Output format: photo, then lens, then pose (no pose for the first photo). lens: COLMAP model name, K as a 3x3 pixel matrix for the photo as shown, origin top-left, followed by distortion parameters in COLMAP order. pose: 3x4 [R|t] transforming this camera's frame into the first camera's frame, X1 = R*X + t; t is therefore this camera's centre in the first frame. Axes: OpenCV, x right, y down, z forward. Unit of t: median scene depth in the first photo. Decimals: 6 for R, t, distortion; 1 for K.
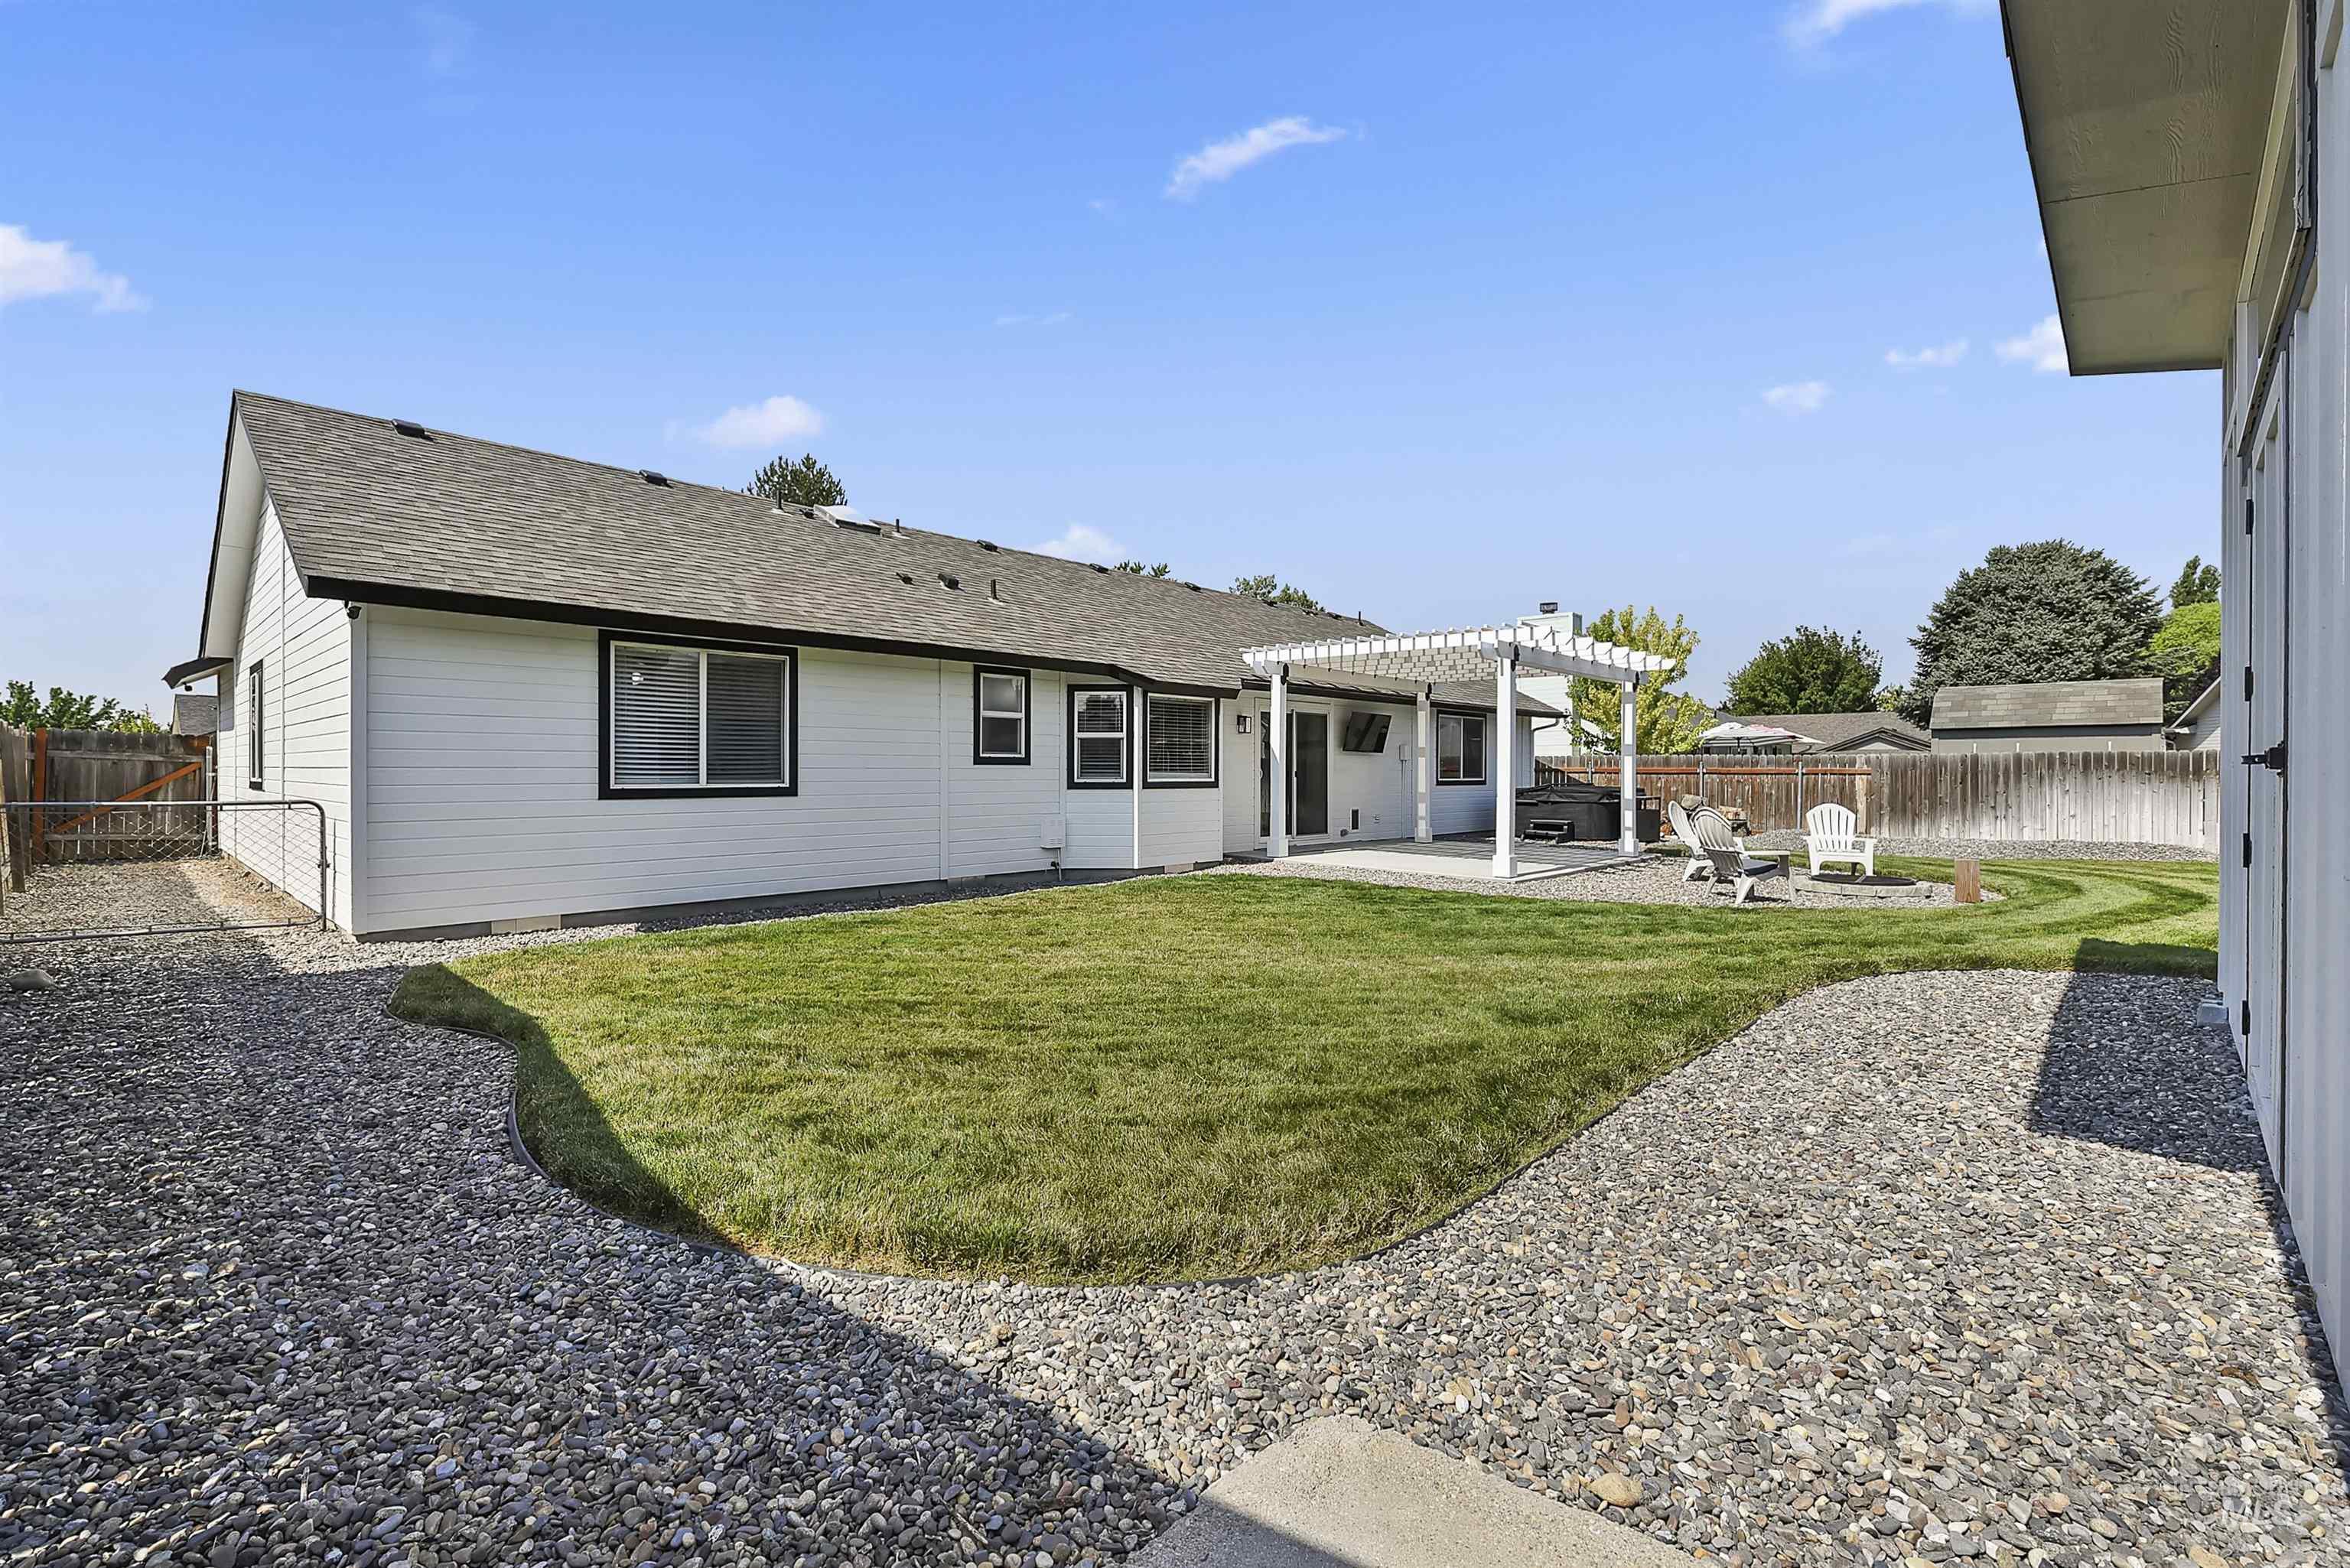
lens RADIAL K [[1011.9, 0, 1165.6], [0, 1011.9, 757.8], [0, 0, 1]] dist [0.011333, -0.009219]
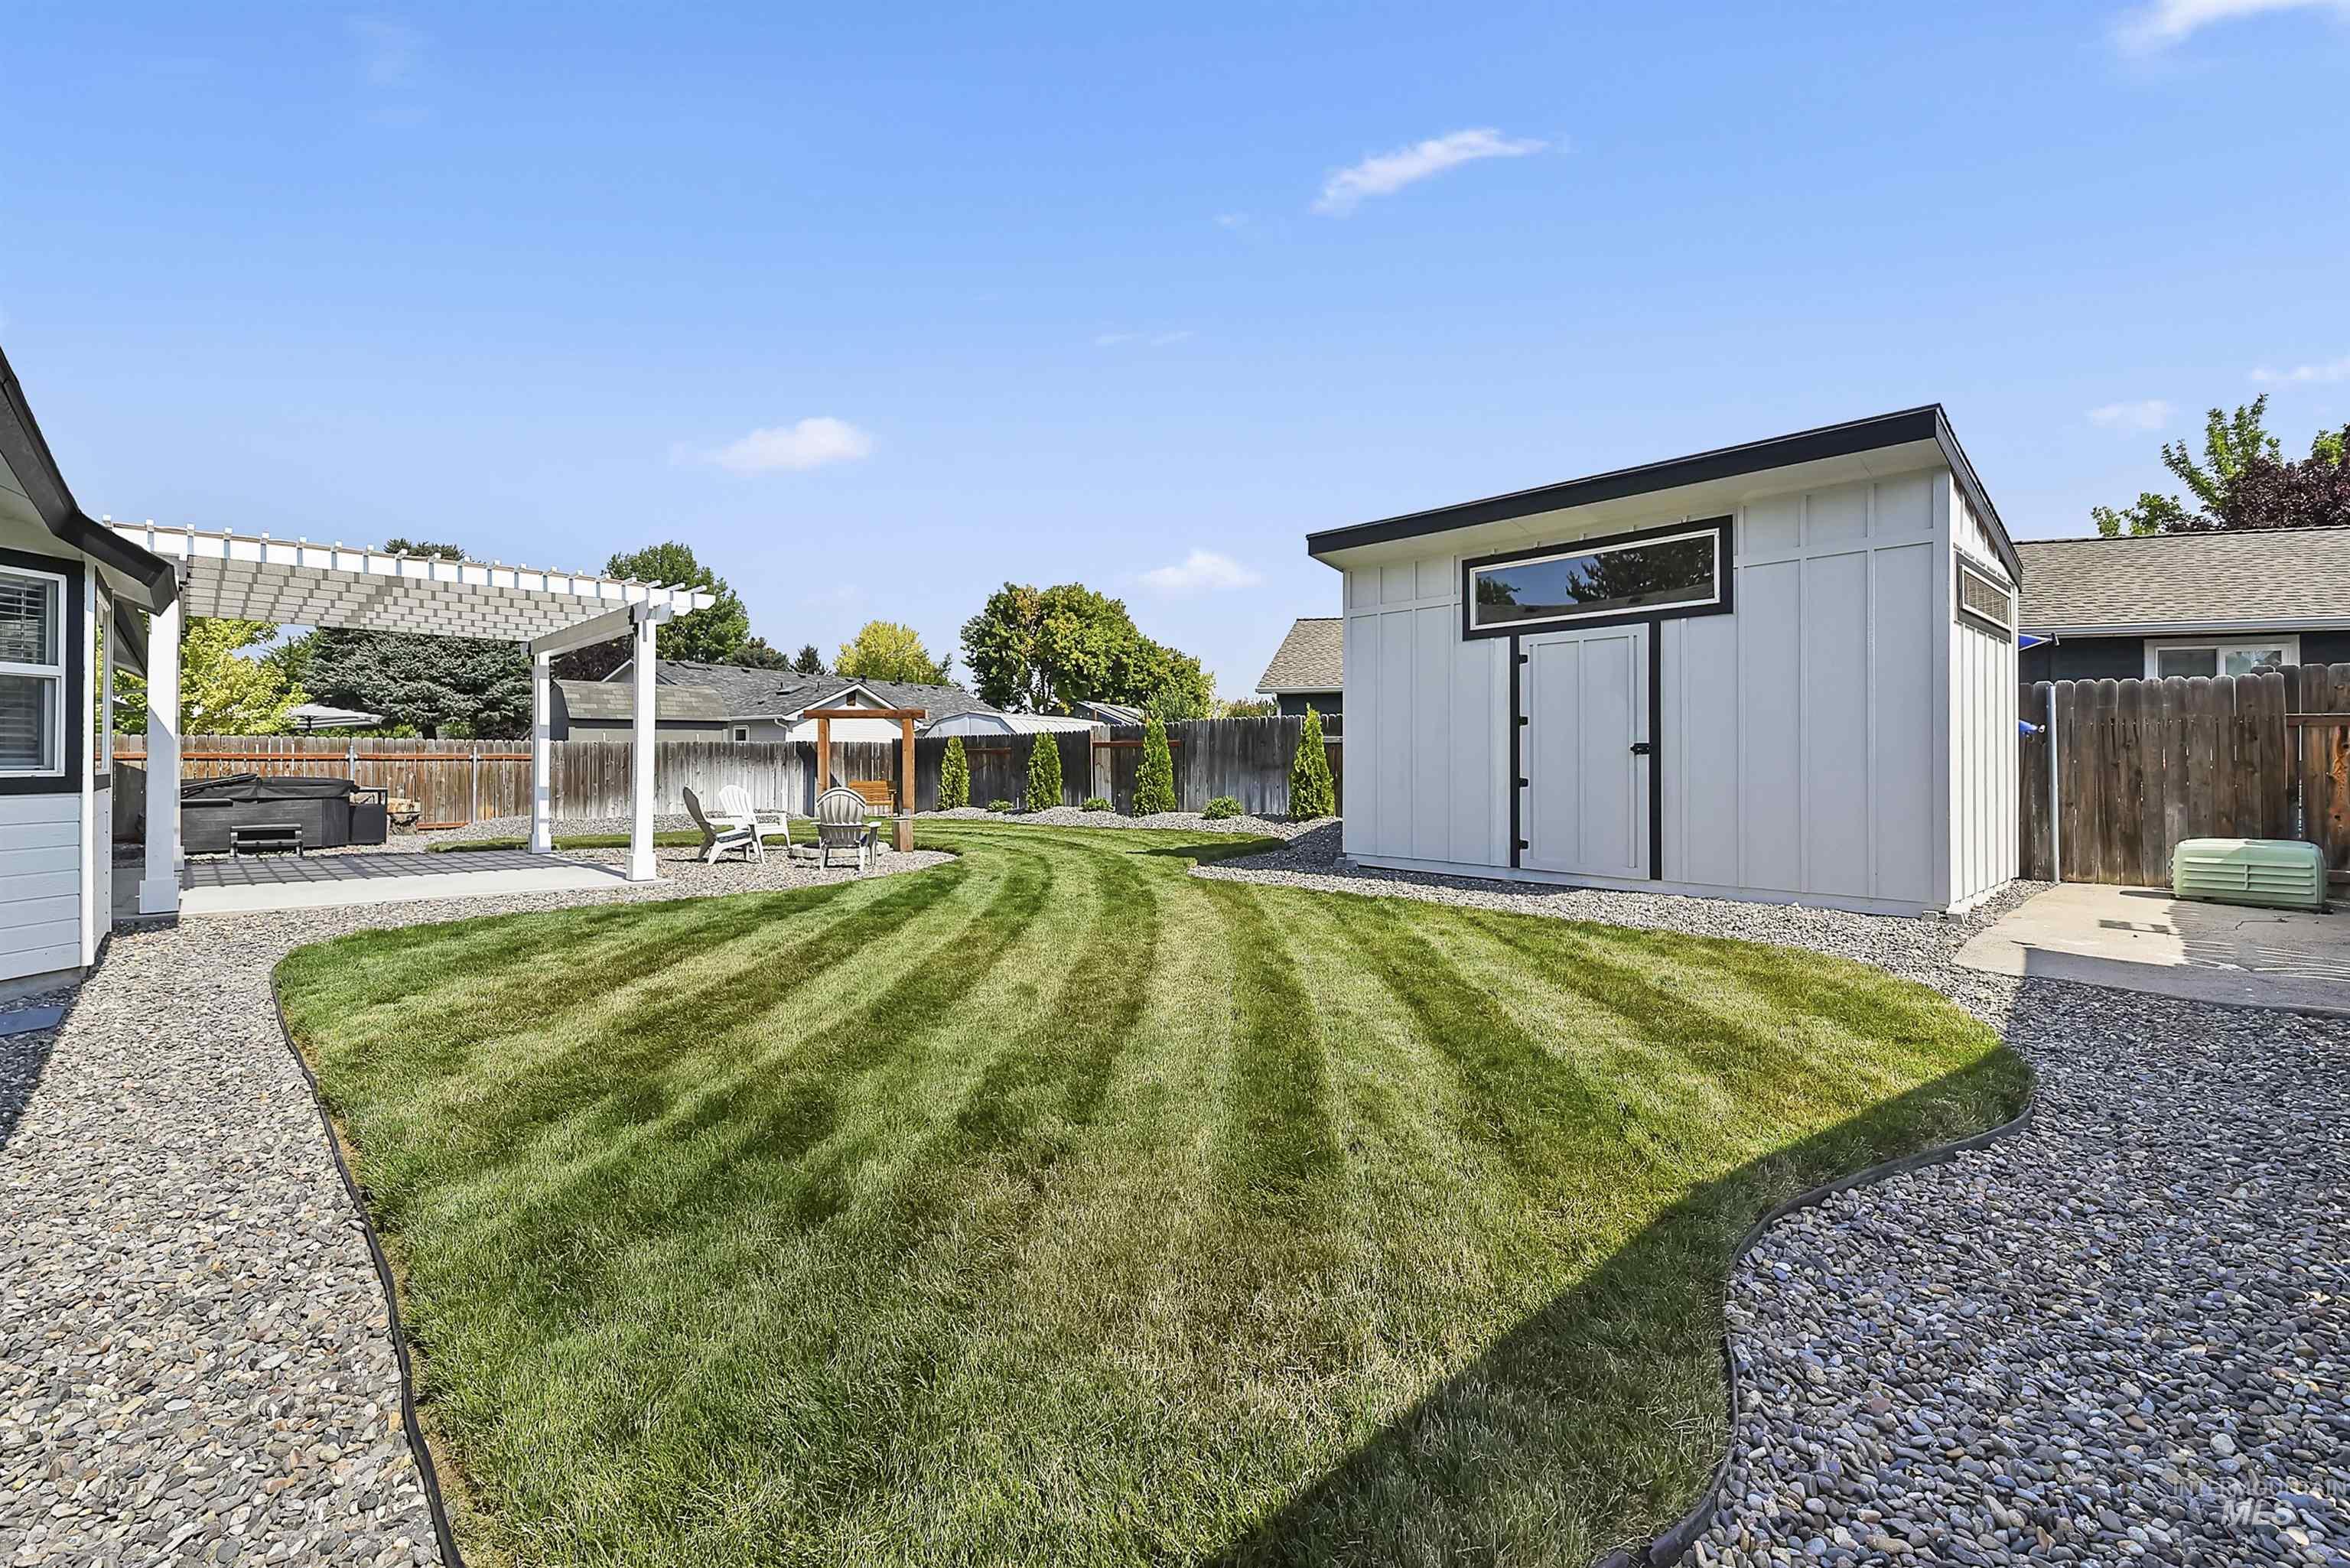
lens RADIAL K [[1011.9, 0, 1165.6], [0, 1011.9, 757.8], [0, 0, 1]] dist [0.011333, -0.009219]
pose [[0.051159, -0.000429, 0.998690, -0.460063], [-0.014440, 0.999895, 0.001169, 0.005975], [-0.998586, -0.014481, 0.051147, 0.499065]]
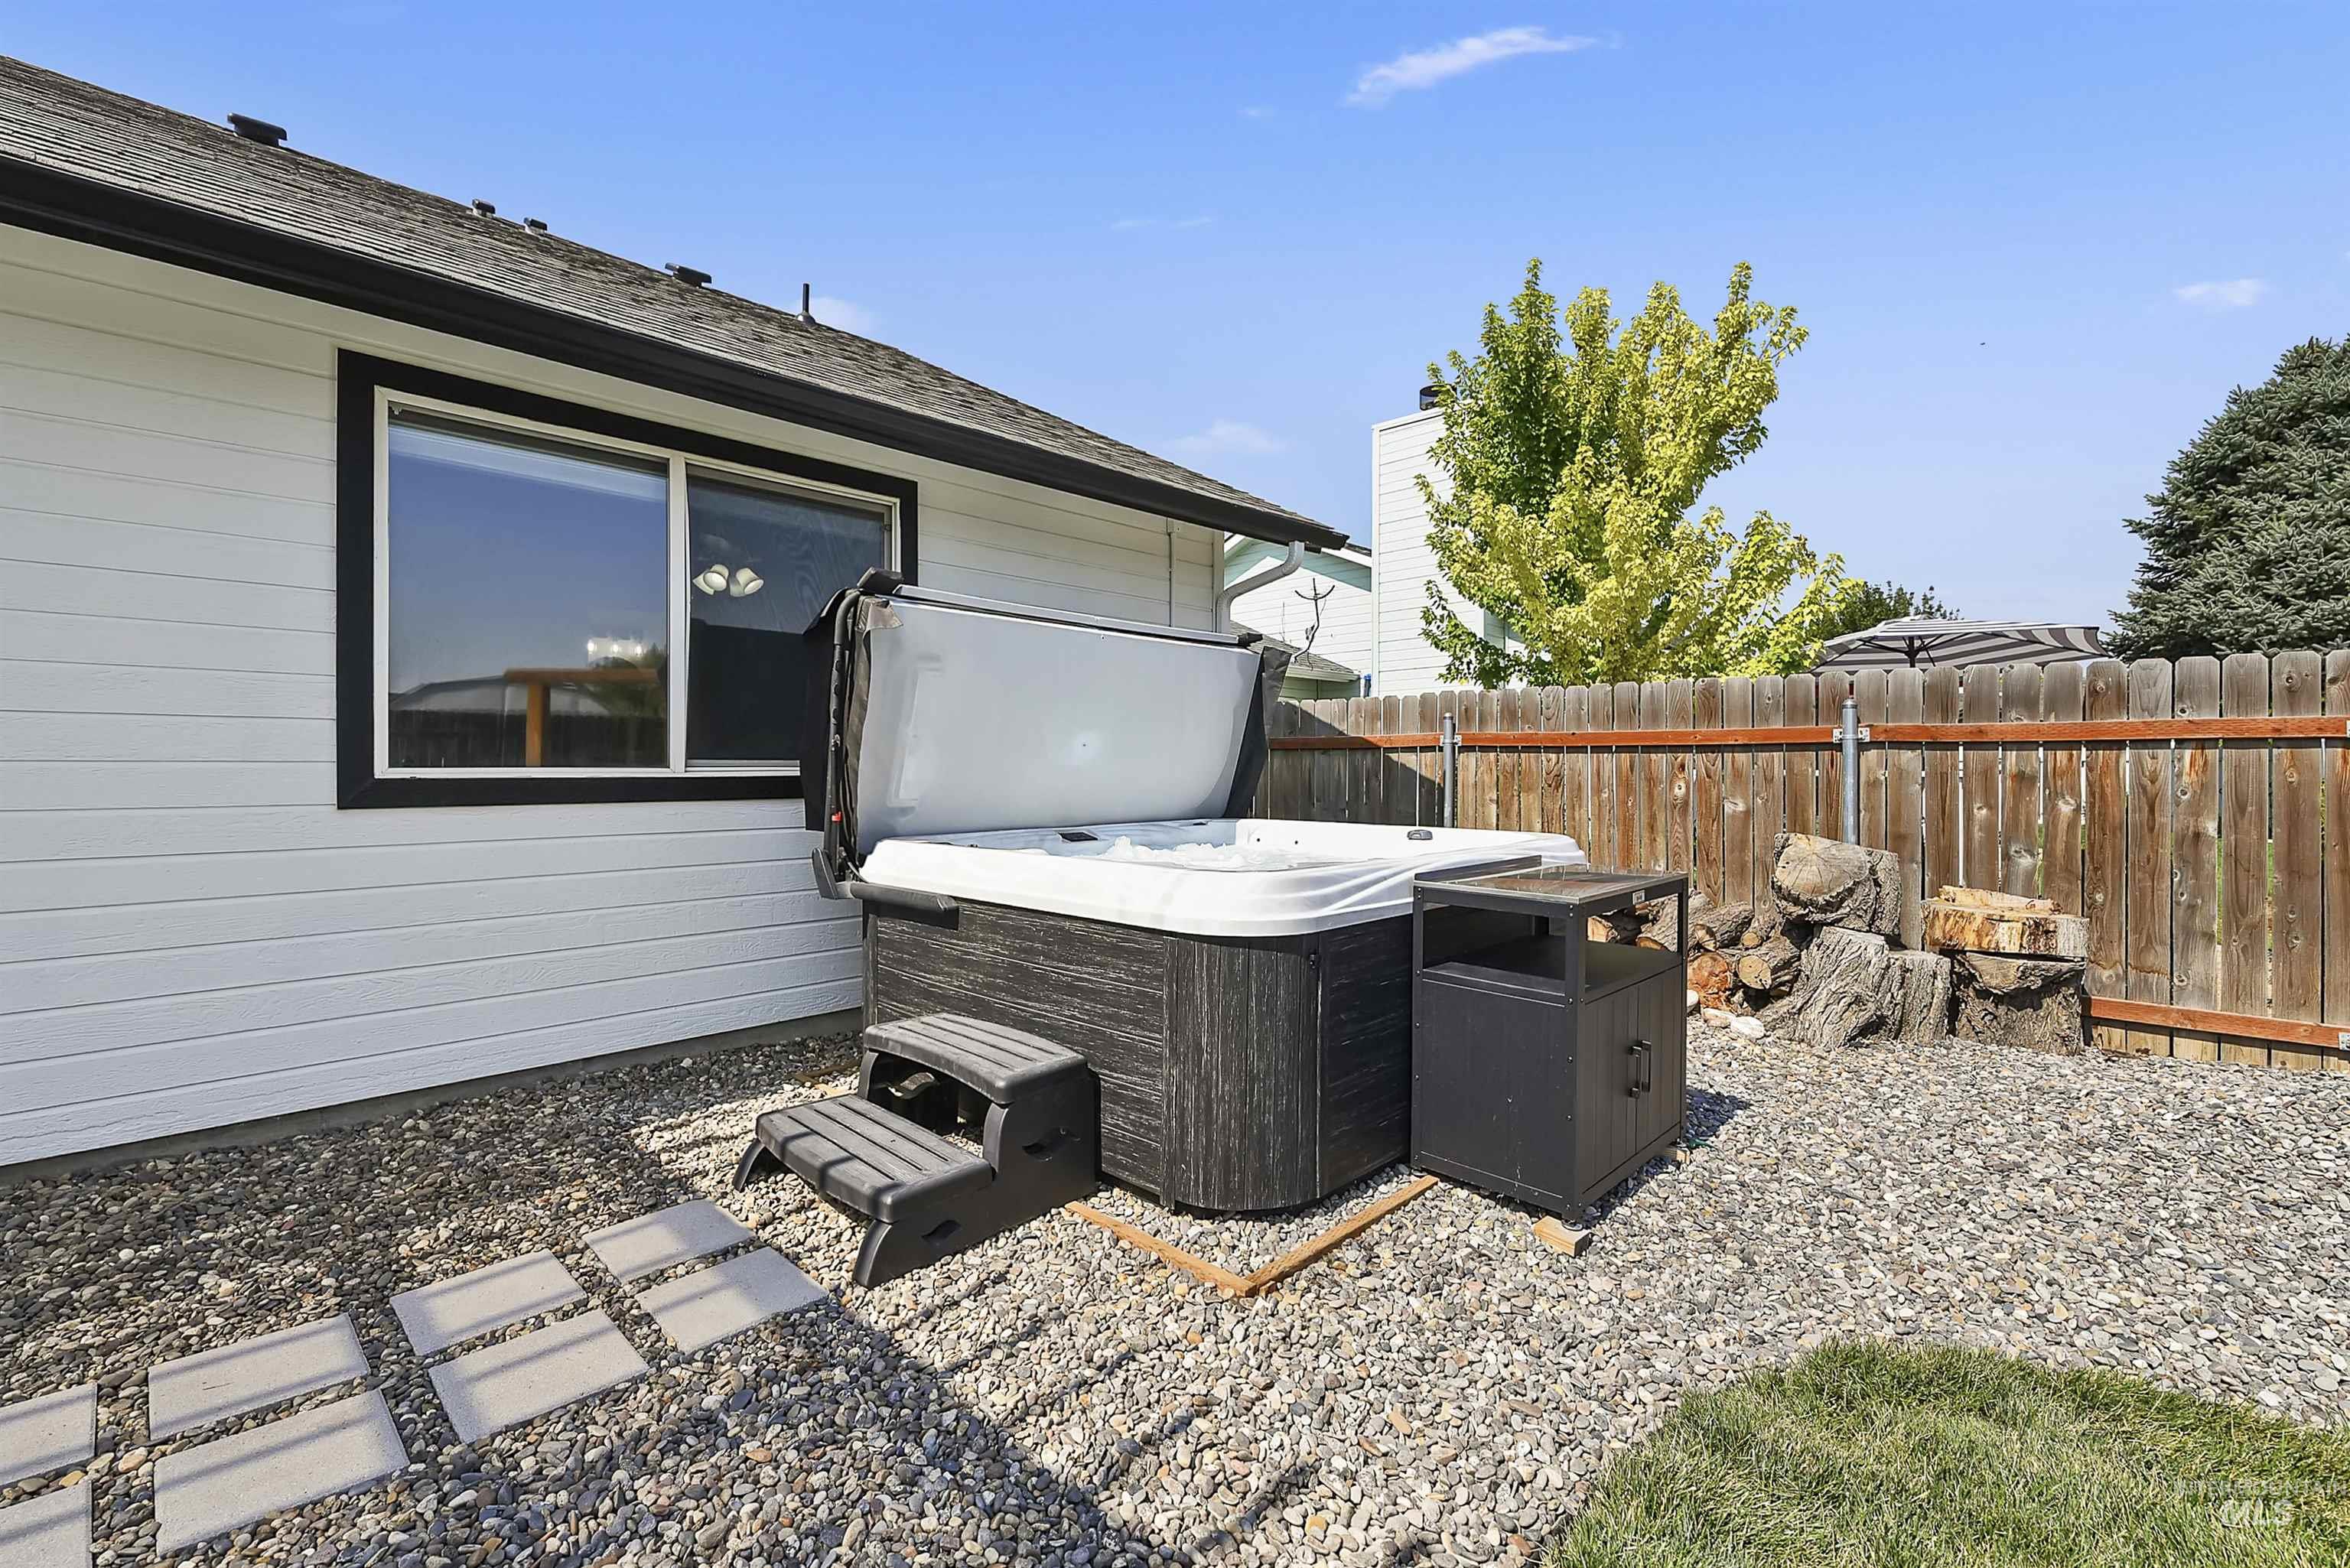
lens RADIAL K [[1011.9, 0, 1165.6], [0, 1011.9, 757.8], [0, 0, 1]] dist [0.011333, -0.009219]
pose [[0.999829, -0.004734, -0.017890, 0.623795], [0.004811, 0.999979, 0.004251, 0.027681], [0.017869, -0.004337, 0.999831, 1.280104]]
